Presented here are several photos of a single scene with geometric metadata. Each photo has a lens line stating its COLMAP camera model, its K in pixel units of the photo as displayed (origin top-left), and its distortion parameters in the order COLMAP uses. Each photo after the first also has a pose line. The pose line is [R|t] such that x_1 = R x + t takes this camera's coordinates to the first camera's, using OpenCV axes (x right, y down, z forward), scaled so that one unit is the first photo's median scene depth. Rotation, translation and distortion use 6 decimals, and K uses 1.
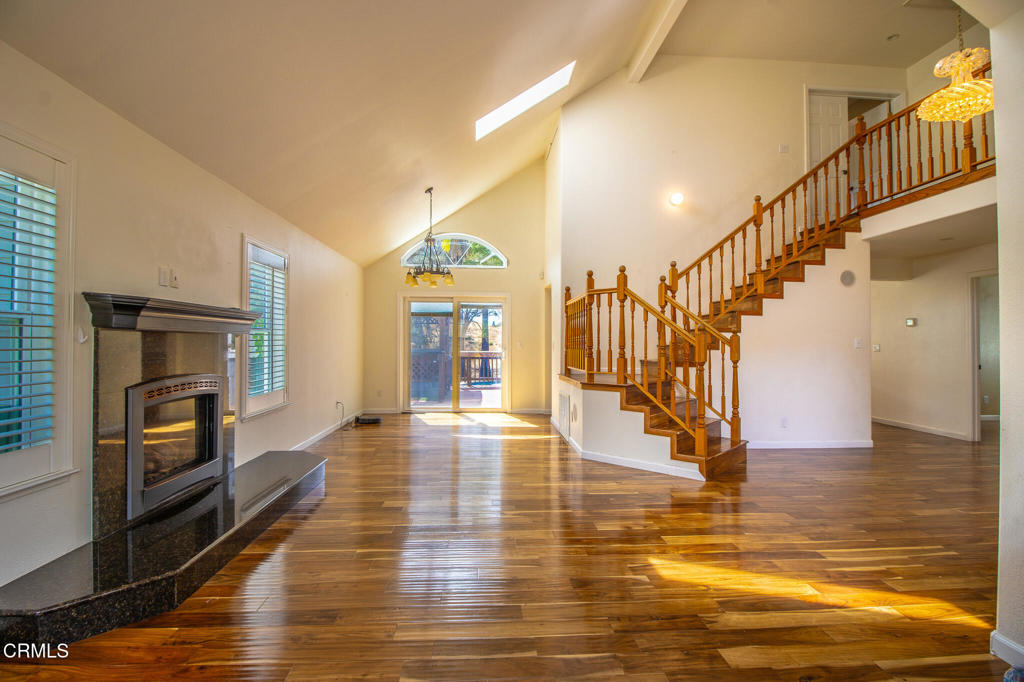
lens RADIAL K [[473.8, 0, 506.2], [0, 473.8, 339.8], [0, 0, 1]] dist [-0.008152, -0.007977]
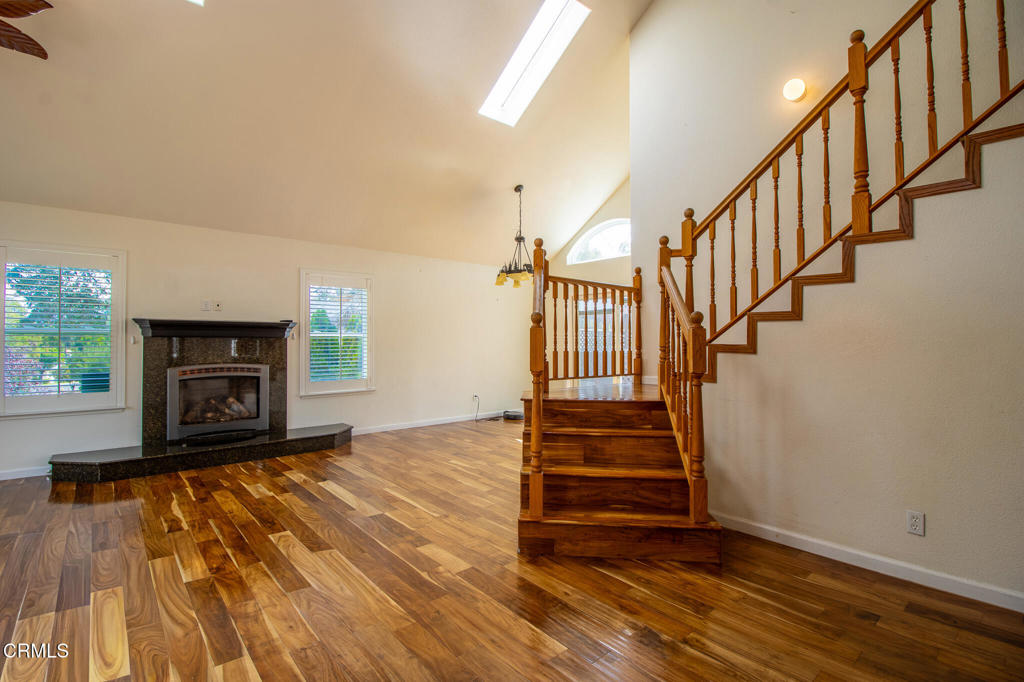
lens RADIAL K [[473.8, 0, 508.3], [0, 473.8, 342.3], [0, 0, 1]] dist [-0.008152, -0.007977]
pose [[0.615490, -0.001147, -0.788144, 0.693262], [0.010090, 0.999928, 0.006425, 0.000812], [0.788080, -0.011907, 0.615458, 0.435219]]
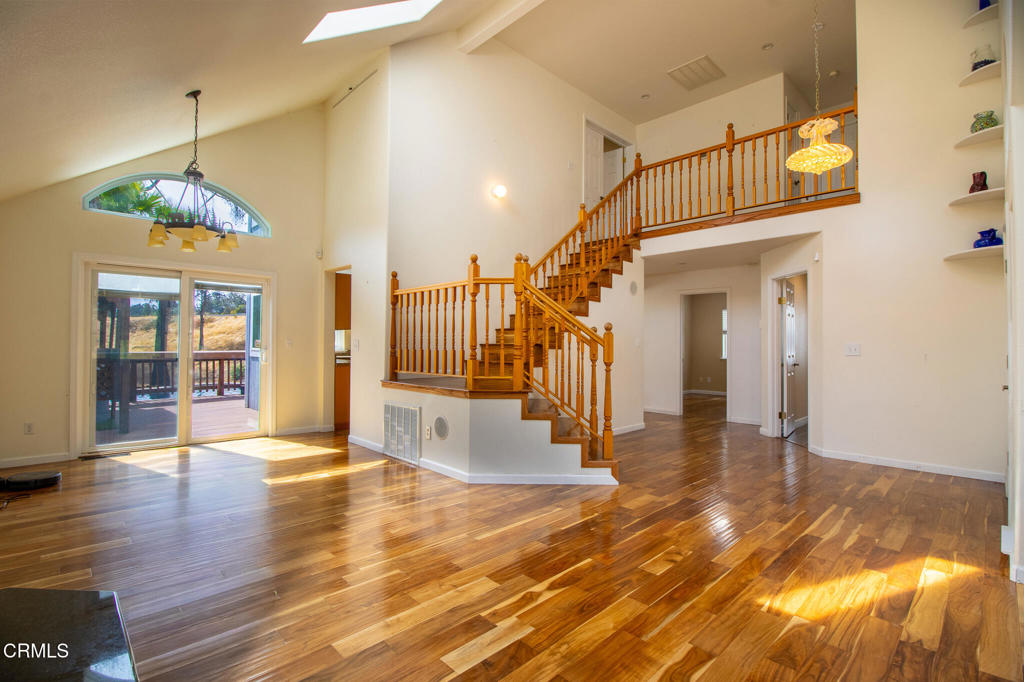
lens RADIAL K [[473.8, 0, 510.0], [0, 473.8, 336.7], [0, 0, 1]] dist [-0.008152, -0.007977]
pose [[0.754442, 0.009937, 0.656291, -0.289843], [-0.010635, 0.999939, -0.002915, -0.001047], [-0.656280, -0.004781, 0.754502, 0.305063]]
